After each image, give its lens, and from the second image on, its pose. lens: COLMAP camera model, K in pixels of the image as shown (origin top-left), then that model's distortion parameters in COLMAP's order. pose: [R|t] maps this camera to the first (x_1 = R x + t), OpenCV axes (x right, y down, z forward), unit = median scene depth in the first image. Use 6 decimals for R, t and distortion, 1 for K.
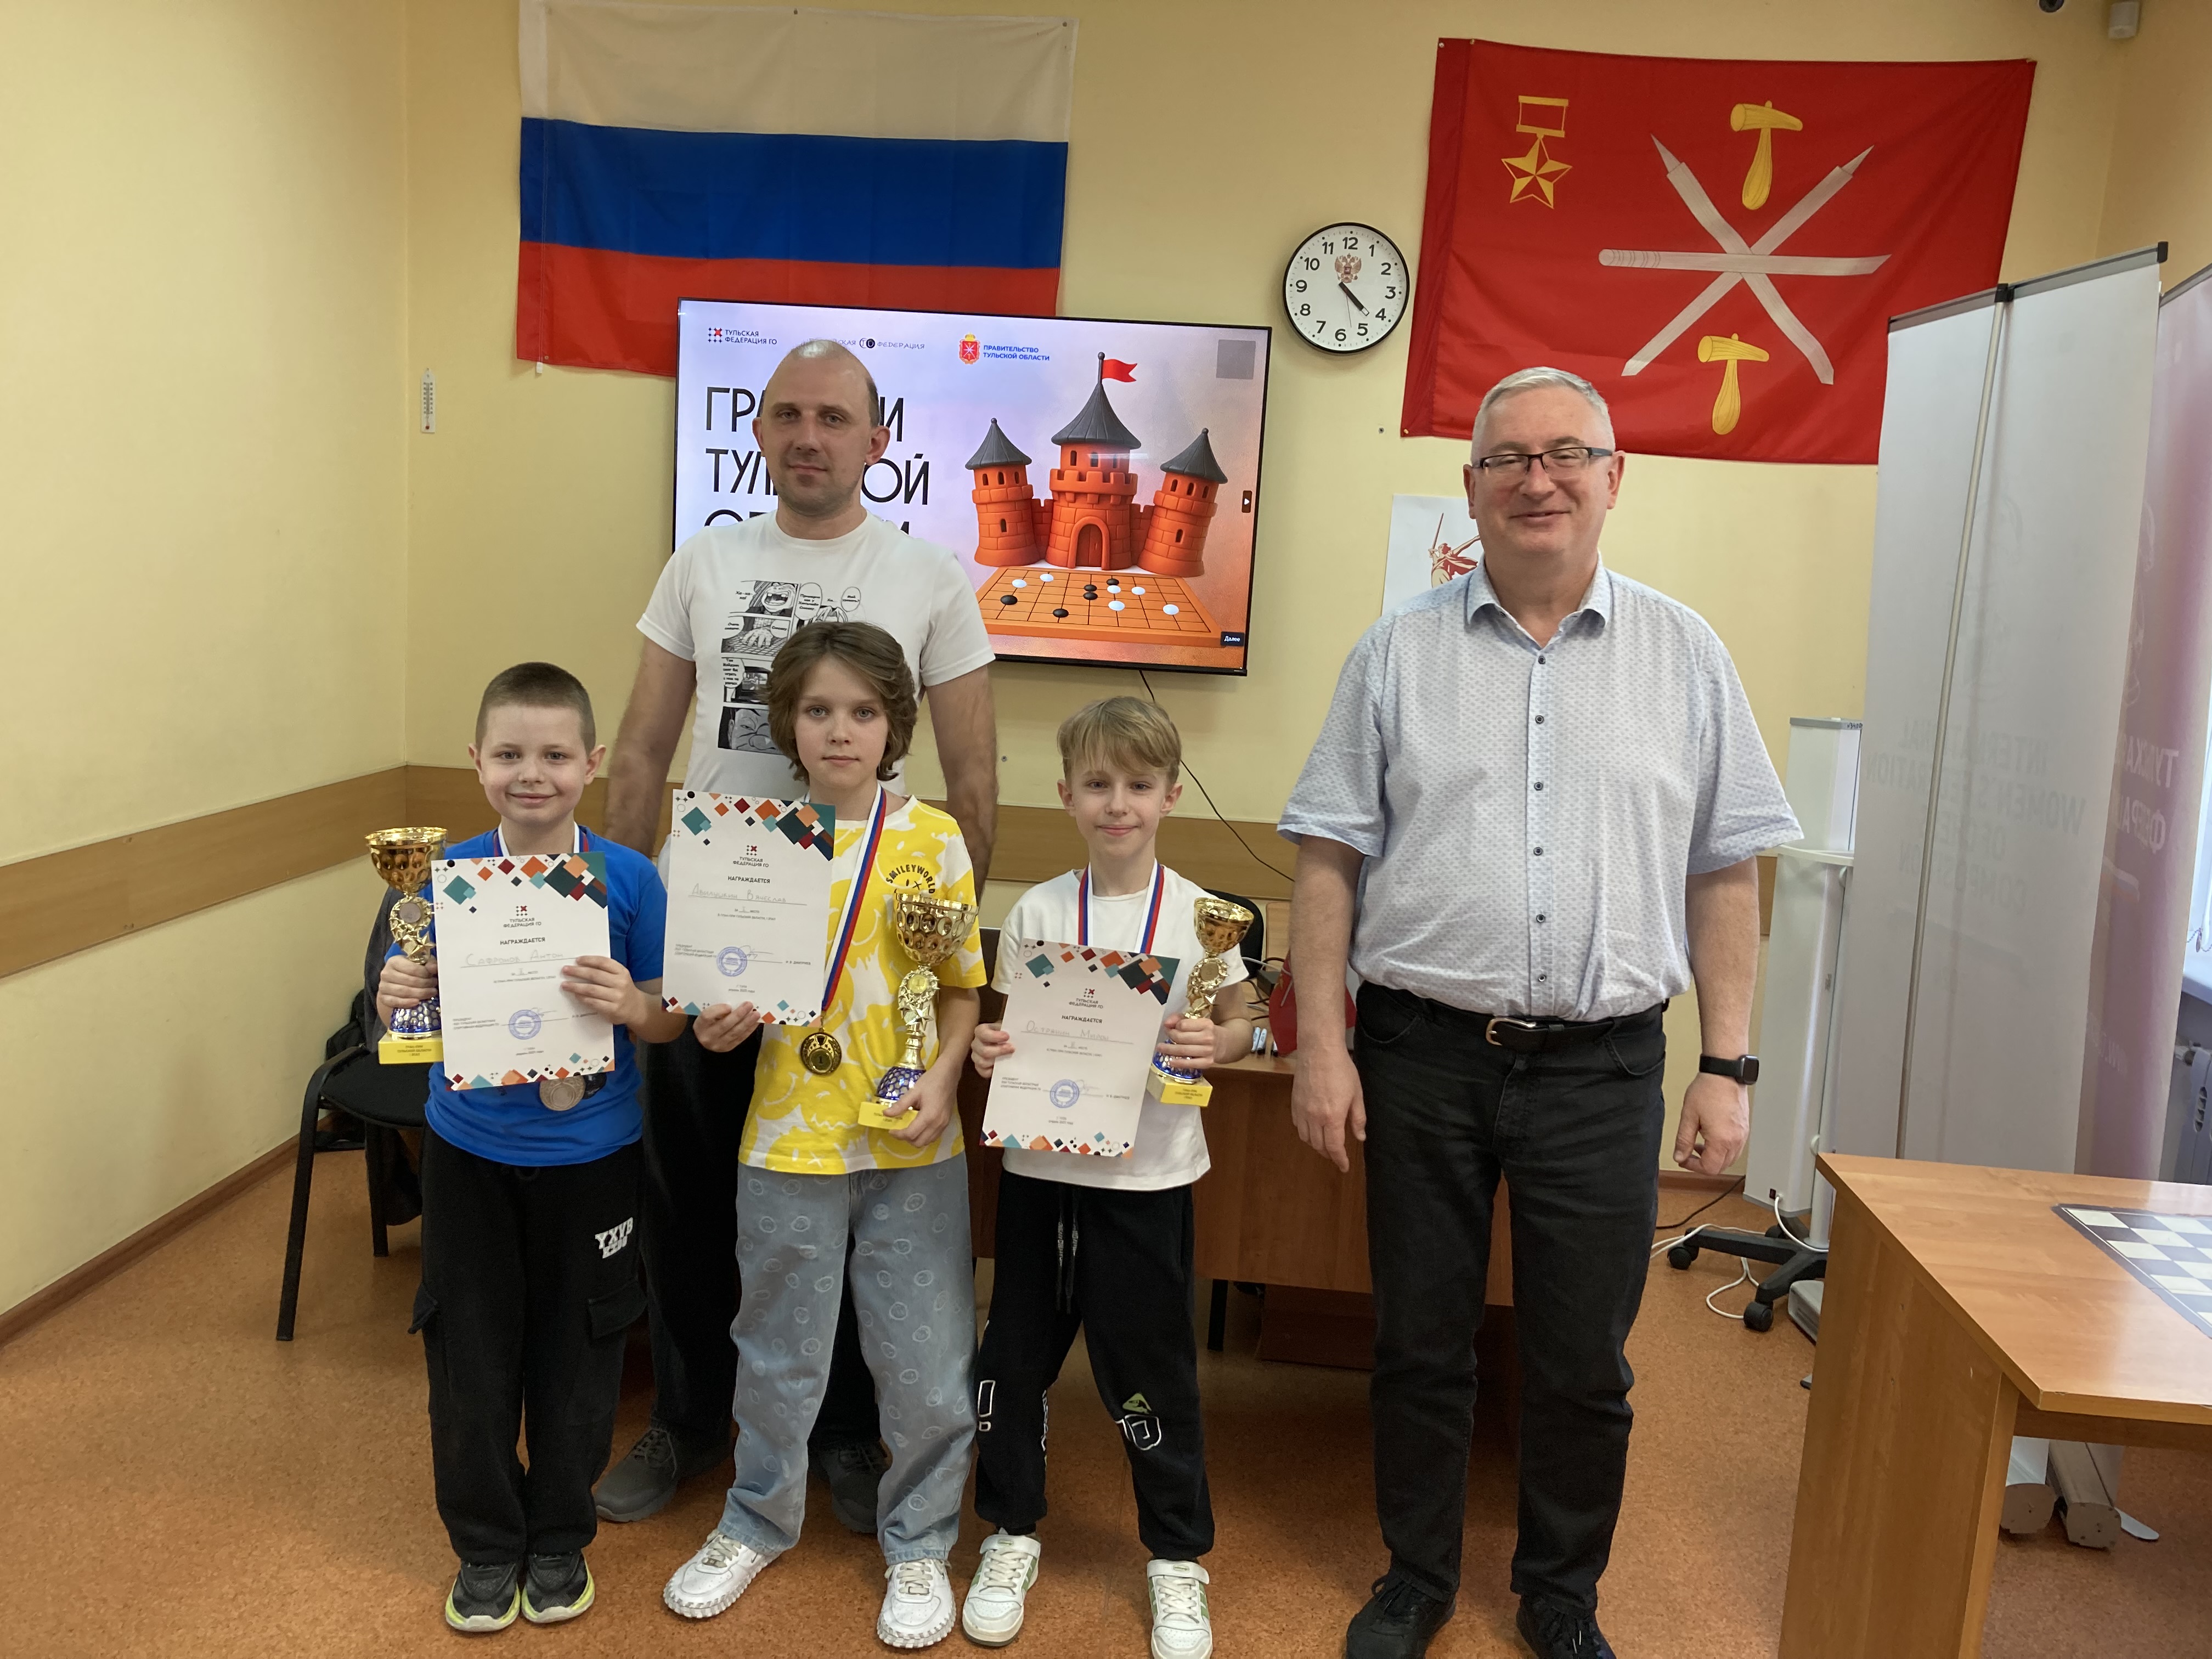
lens RADIAL K [[1868.0, 0, 1066.3], [0, 1868.0, 832.1], [0, 0, 1]] dist [-0.005053, 0.020710]
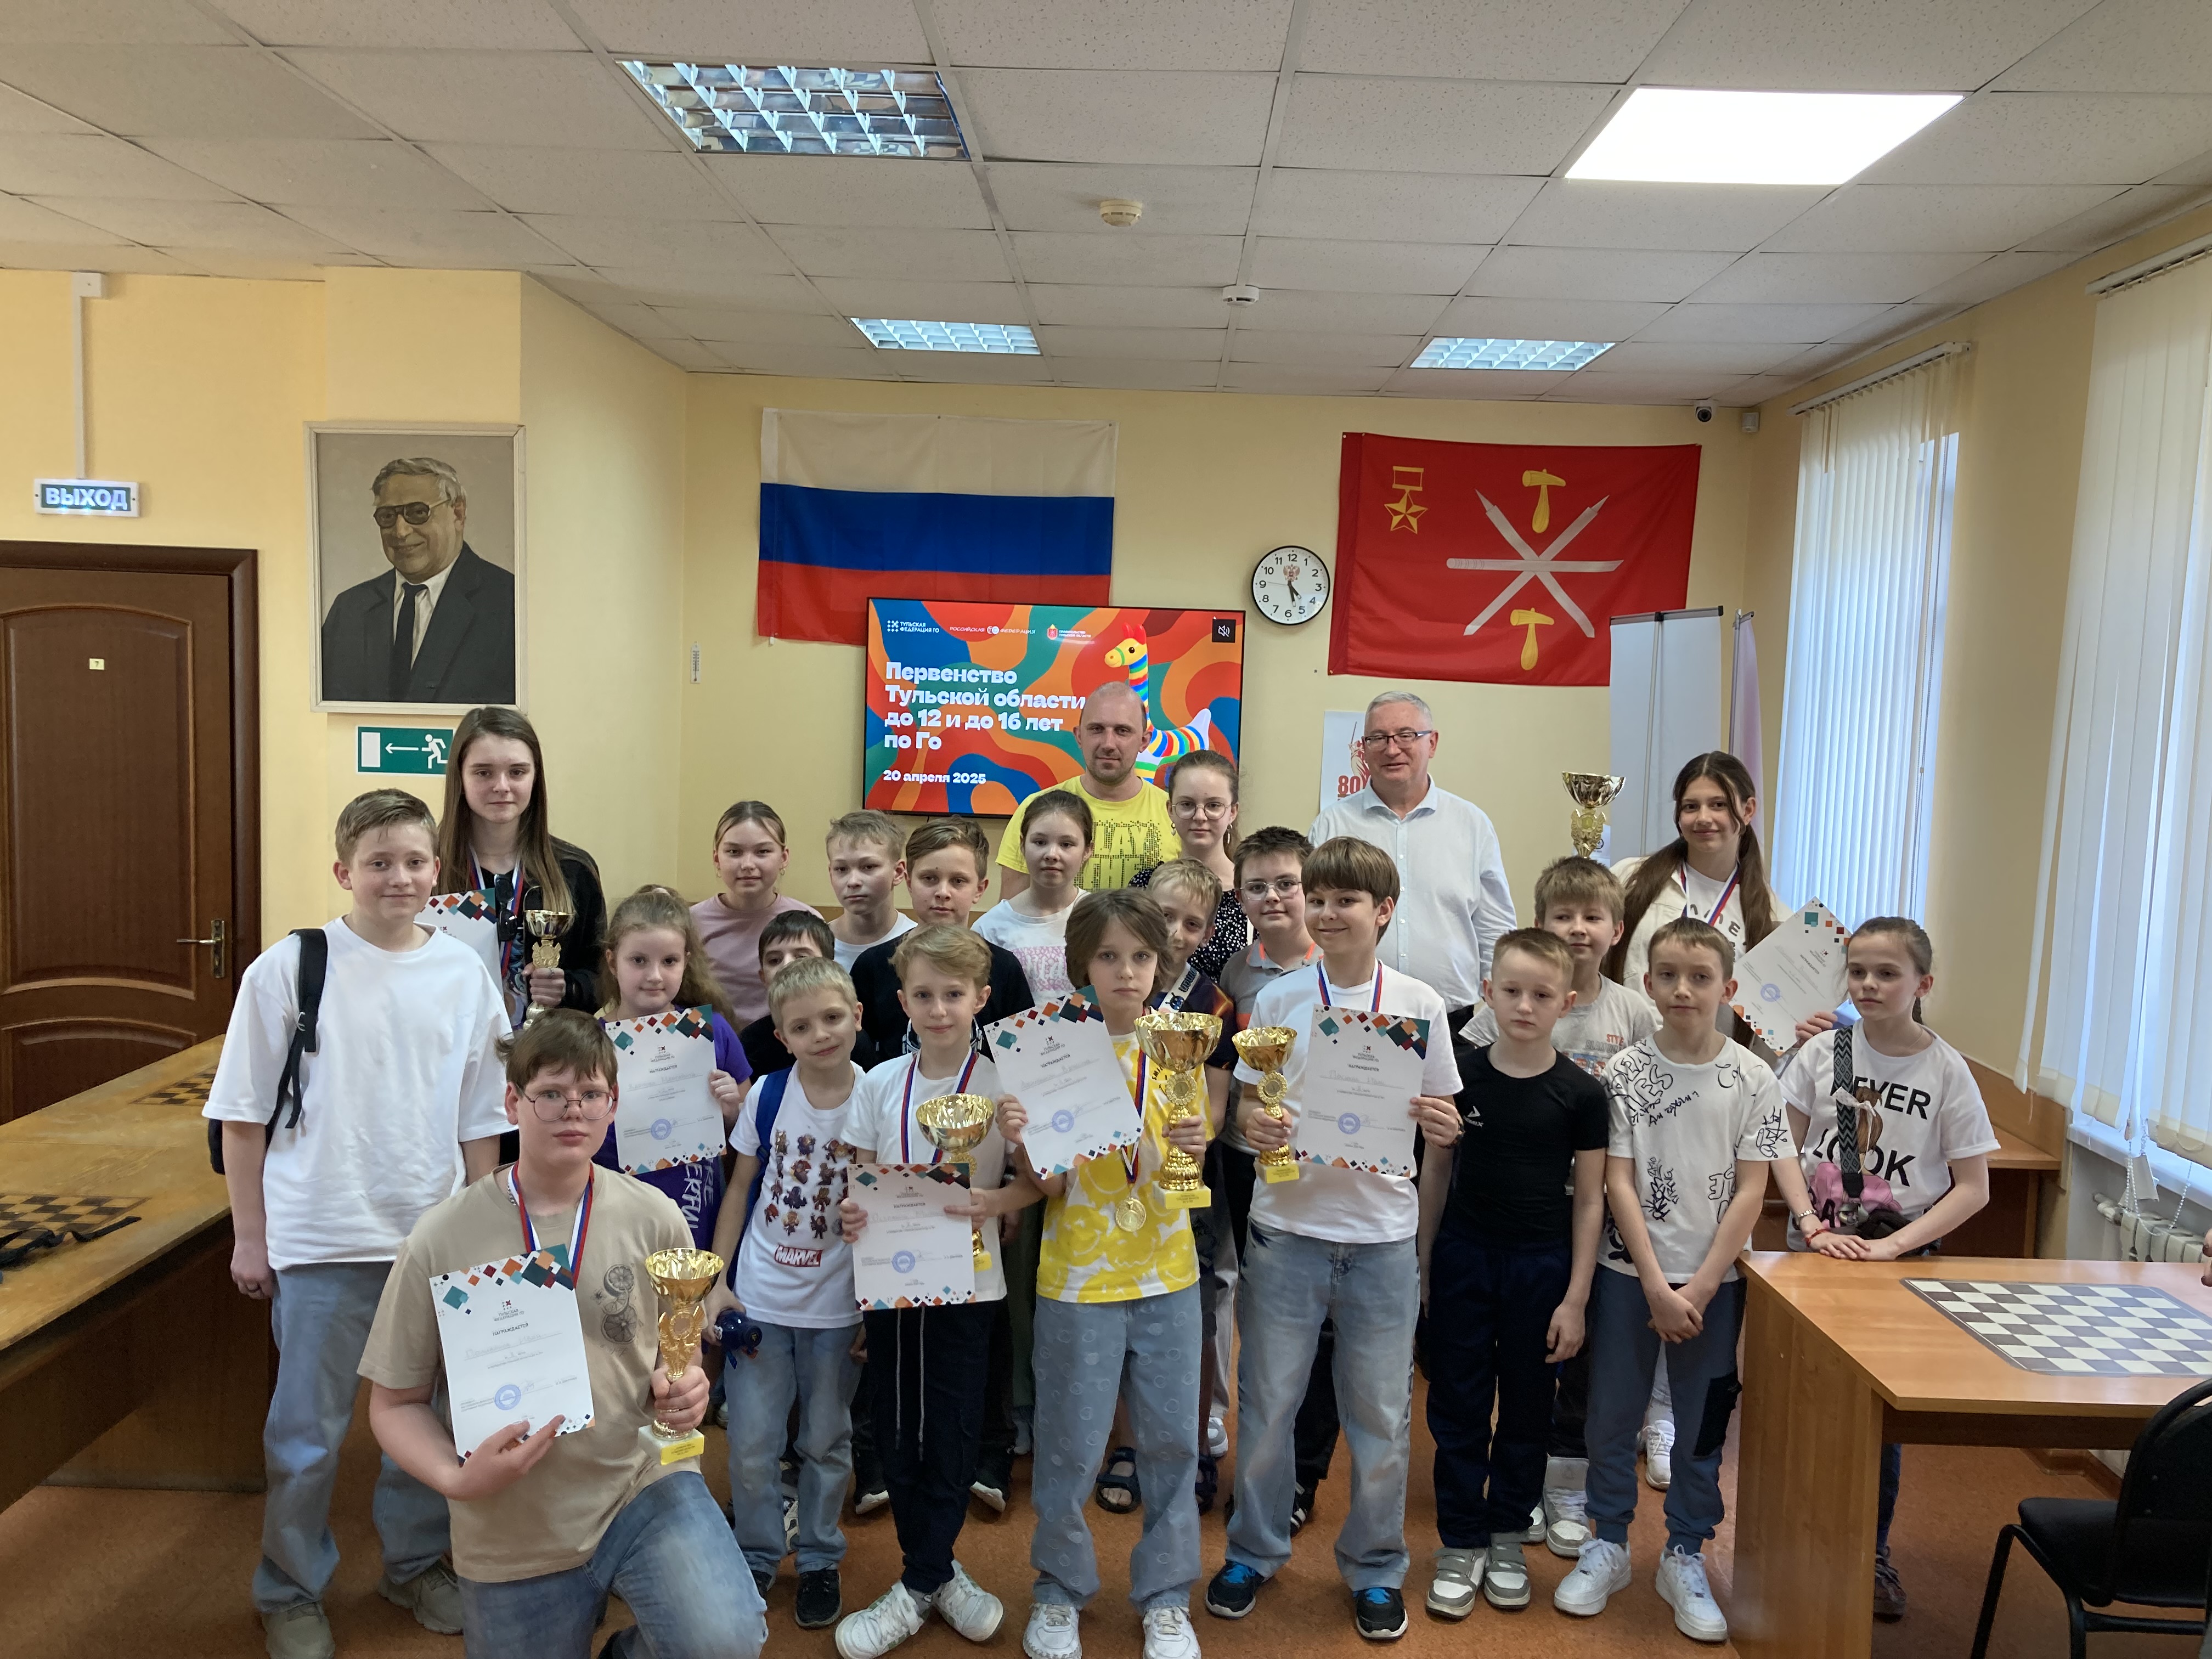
lens RADIAL K [[1868.0, 0, 1110.1], [0, 1868.0, 825.7], [0, 0, 1]] dist [-0.005053, 0.020710]
pose [[0.997262, -0.028128, 0.068390, -0.120454], [0.032777, 0.997158, -0.067837, 0.017127], [-0.066287, 0.069893, 0.995350, -0.565927]]
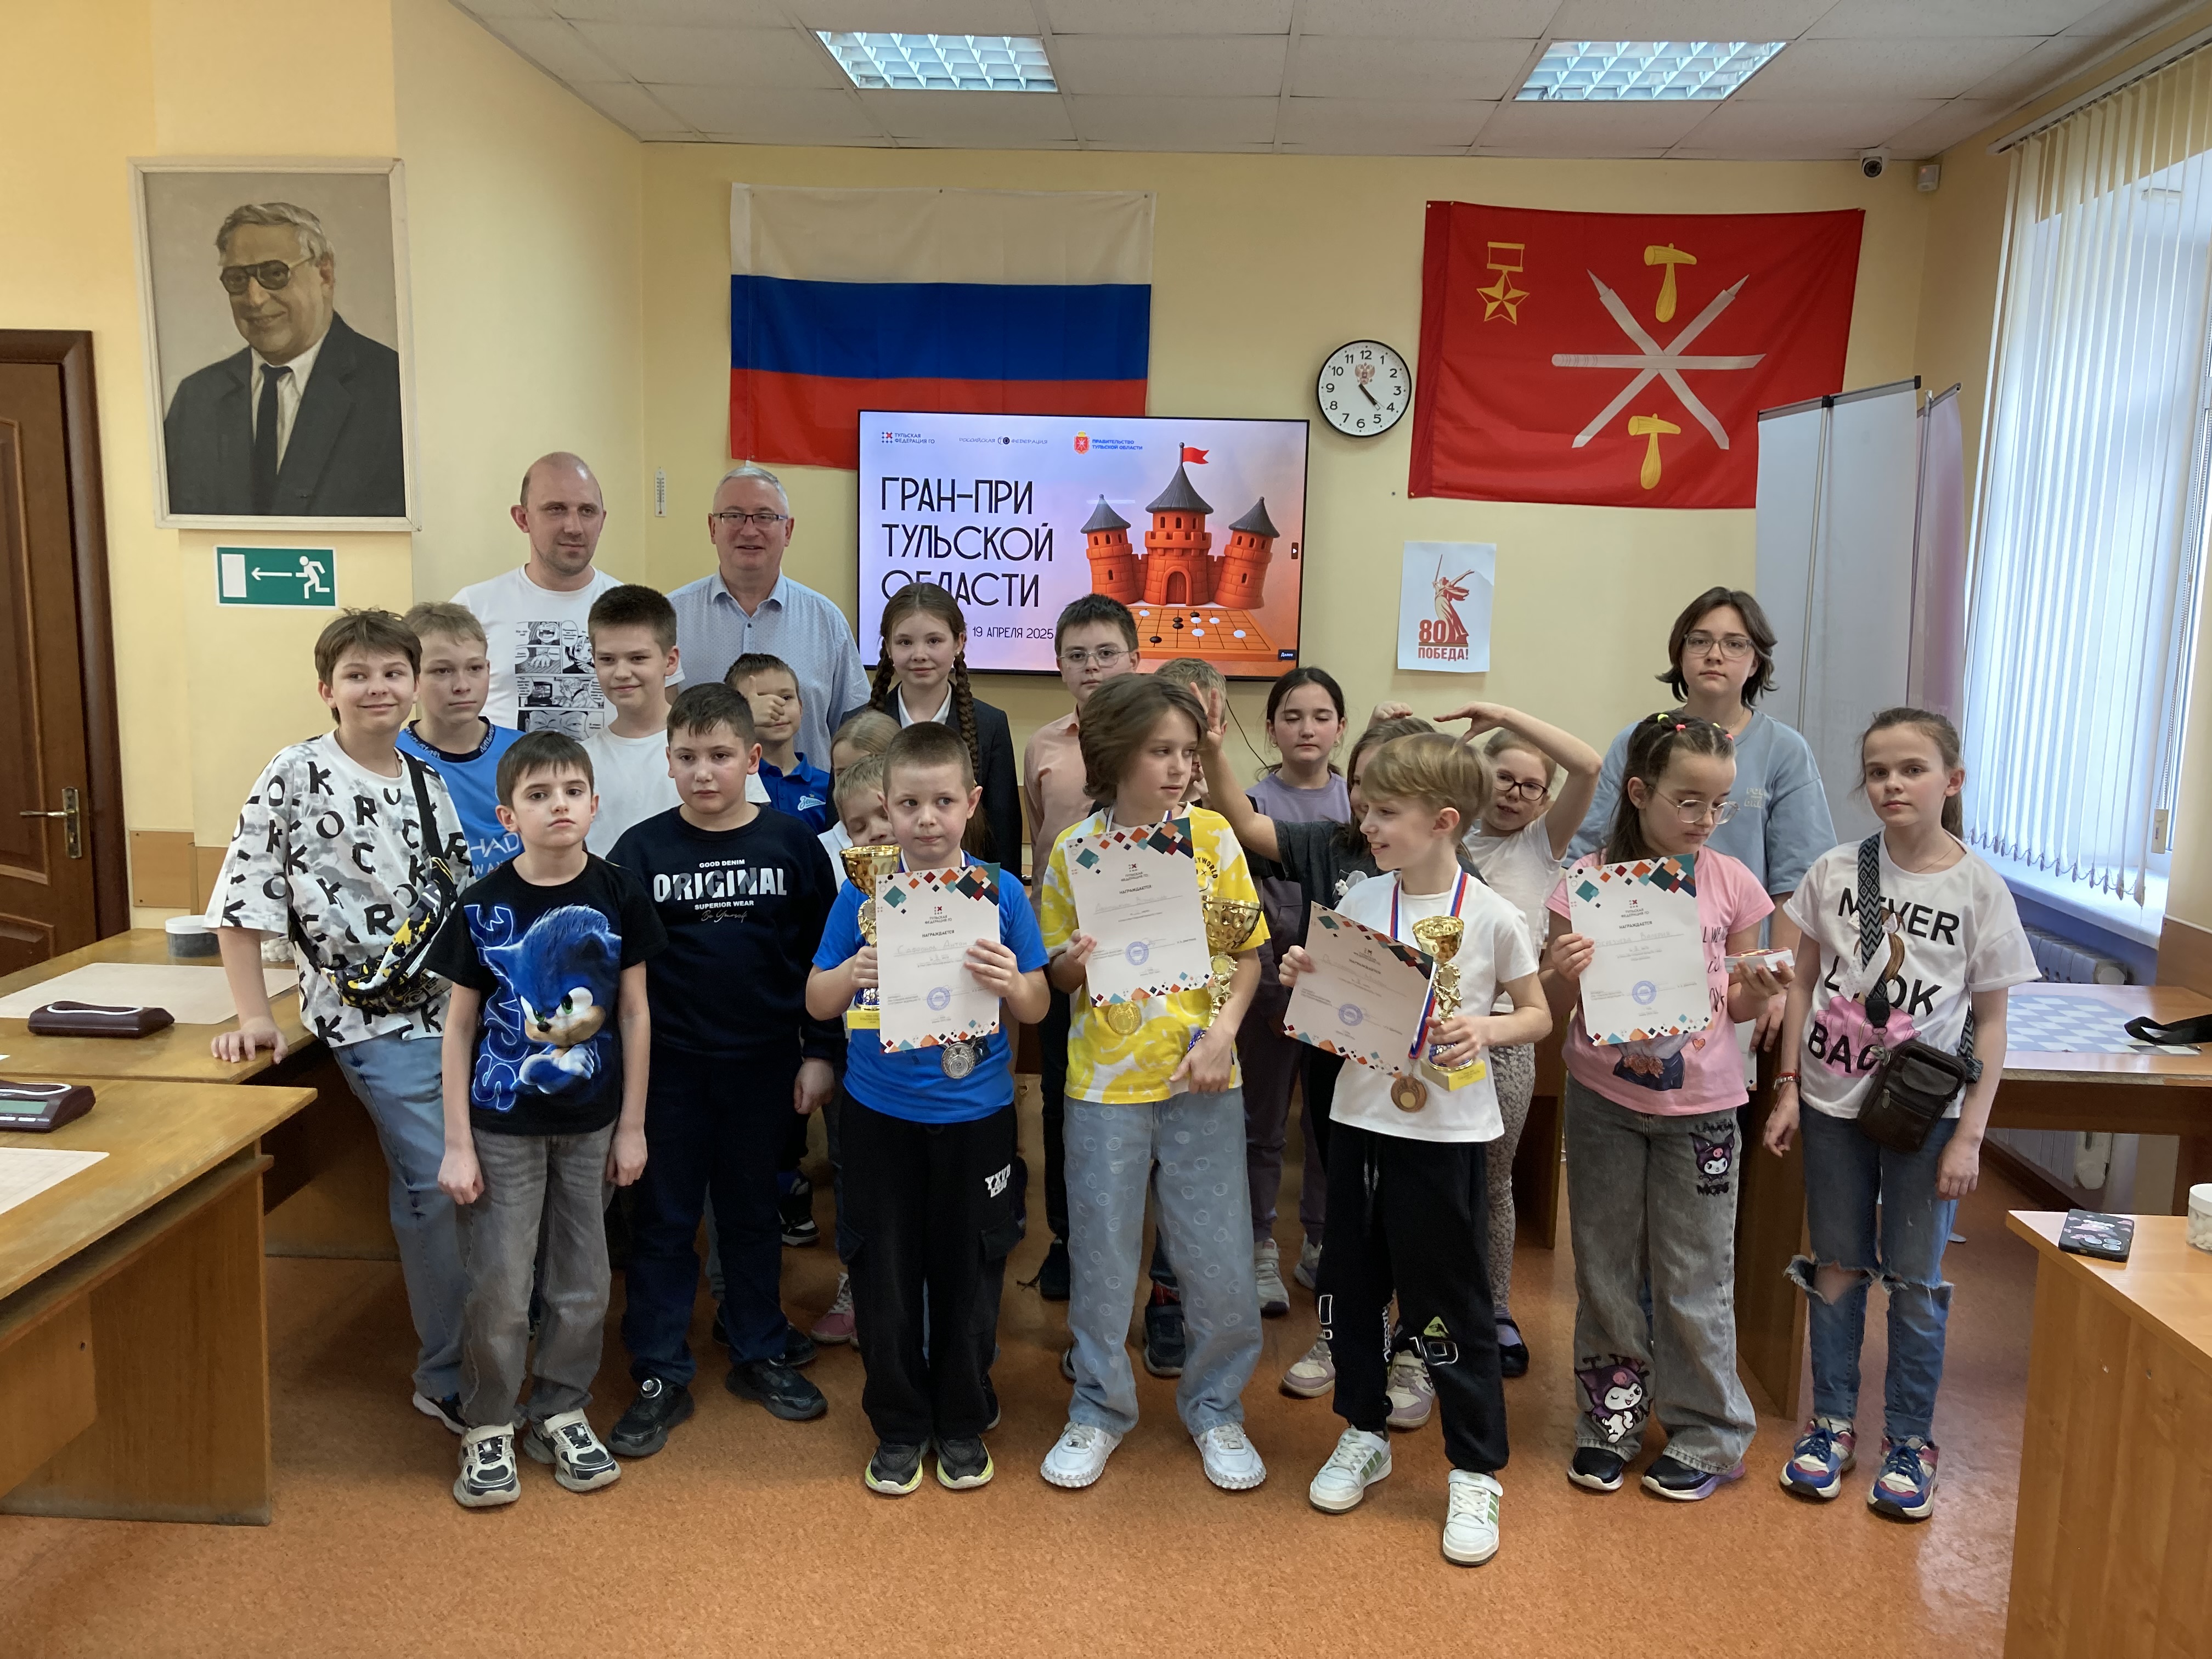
lens RADIAL K [[1868.0, 0, 1093.1], [0, 1868.0, 846.6], [0, 0, 1]] dist [-0.005053, 0.020710]
pose [[0.998854, -0.036928, 0.030452, -0.096371], [0.037114, 0.999296, -0.005552, 0.035491], [-0.030226, 0.006676, 0.999521, -0.324627]]
